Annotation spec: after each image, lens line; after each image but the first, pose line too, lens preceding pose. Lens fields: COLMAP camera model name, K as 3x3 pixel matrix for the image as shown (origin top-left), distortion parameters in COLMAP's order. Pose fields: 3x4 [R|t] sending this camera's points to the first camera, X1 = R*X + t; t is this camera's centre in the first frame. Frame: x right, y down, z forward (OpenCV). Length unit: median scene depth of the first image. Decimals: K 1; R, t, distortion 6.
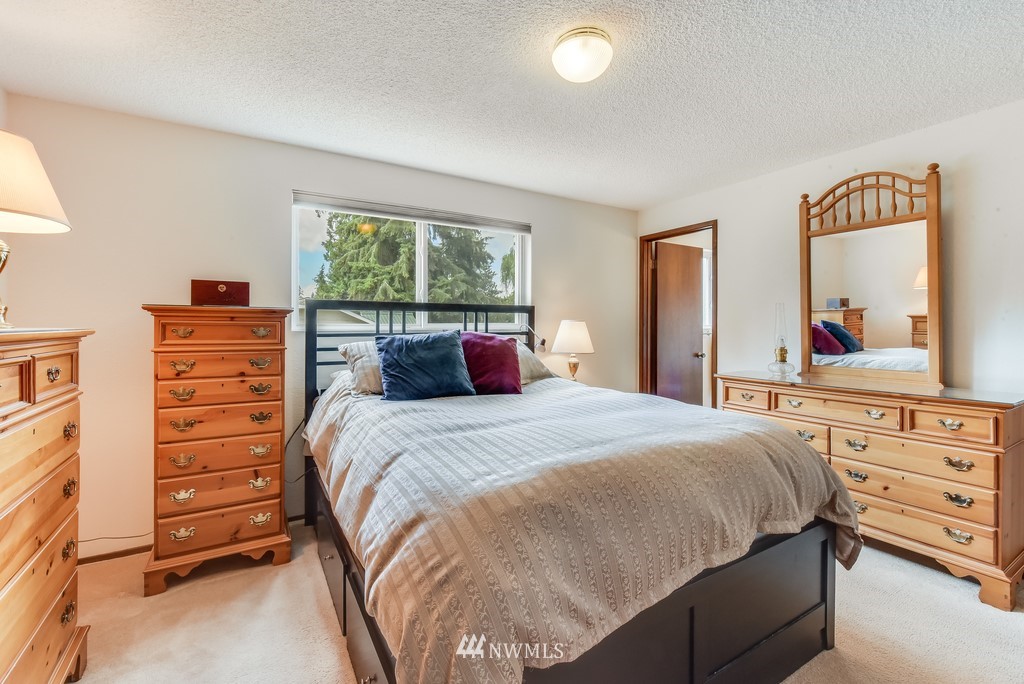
lens RADIAL K [[451.3, 0, 513.4], [0, 451.3, 323.2], [0, 0, 1]] dist [0.001049, 0.000075]
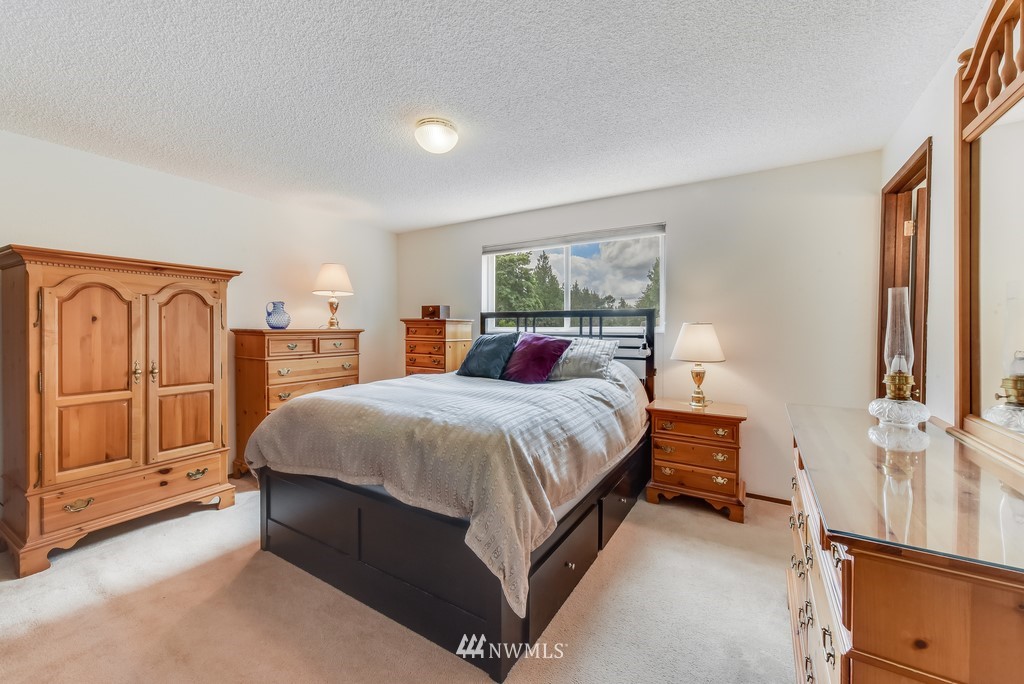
lens RADIAL K [[393.2, 0, 512.0], [0, 393.2, 342.0], [0, 0, 1]] dist [-0.000265, -0.000027]
pose [[0.442093, 0.029869, -0.896472, 0.934038], [0.000913, 0.999430, 0.033750, 0.006612], [0.896969, -0.015739, 0.441814, 0.489657]]
